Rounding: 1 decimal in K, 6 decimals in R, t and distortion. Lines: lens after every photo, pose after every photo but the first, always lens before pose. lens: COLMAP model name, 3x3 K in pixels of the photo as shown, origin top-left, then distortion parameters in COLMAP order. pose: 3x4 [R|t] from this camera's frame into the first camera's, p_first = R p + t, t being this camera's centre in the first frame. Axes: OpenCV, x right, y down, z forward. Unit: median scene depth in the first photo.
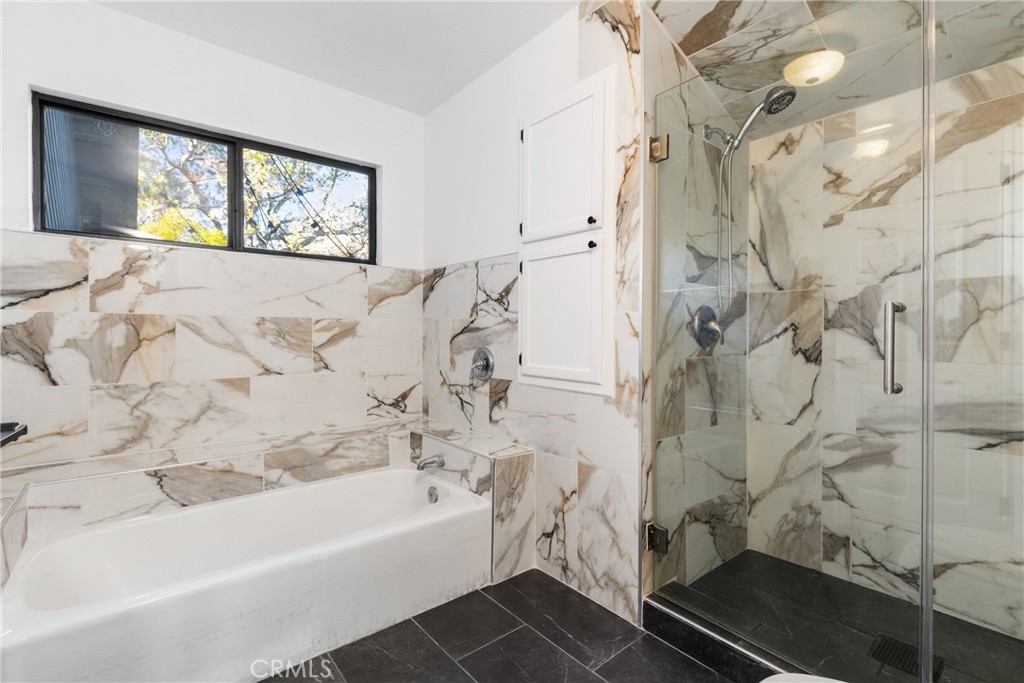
lens RADIAL K [[468.0, 0, 508.9], [0, 468.0, 340.8], [0, 0, 1]] dist [0.001488, -0.000407]
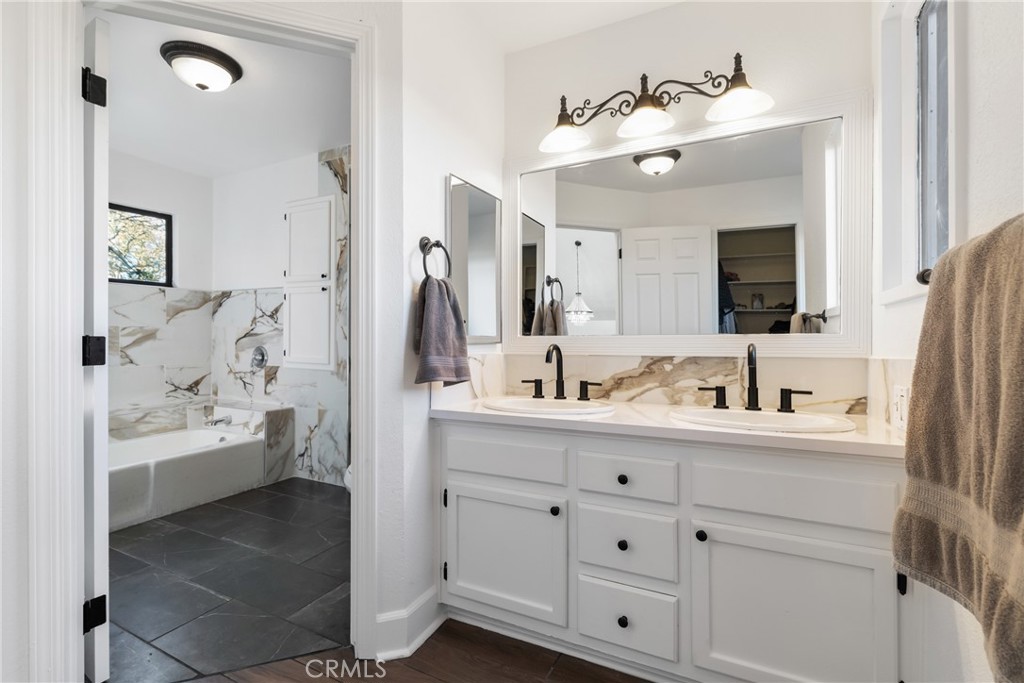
lens RADIAL K [[468.0, 0, 508.9], [0, 468.0, 340.8], [0, 0, 1]] dist [0.001488, -0.000407]
pose [[0.918645, -0.003516, 0.395069, 0.090504], [0.006820, 0.999953, -0.006957, 0.012531], [-0.395026, 0.009086, 0.918625, -0.755890]]
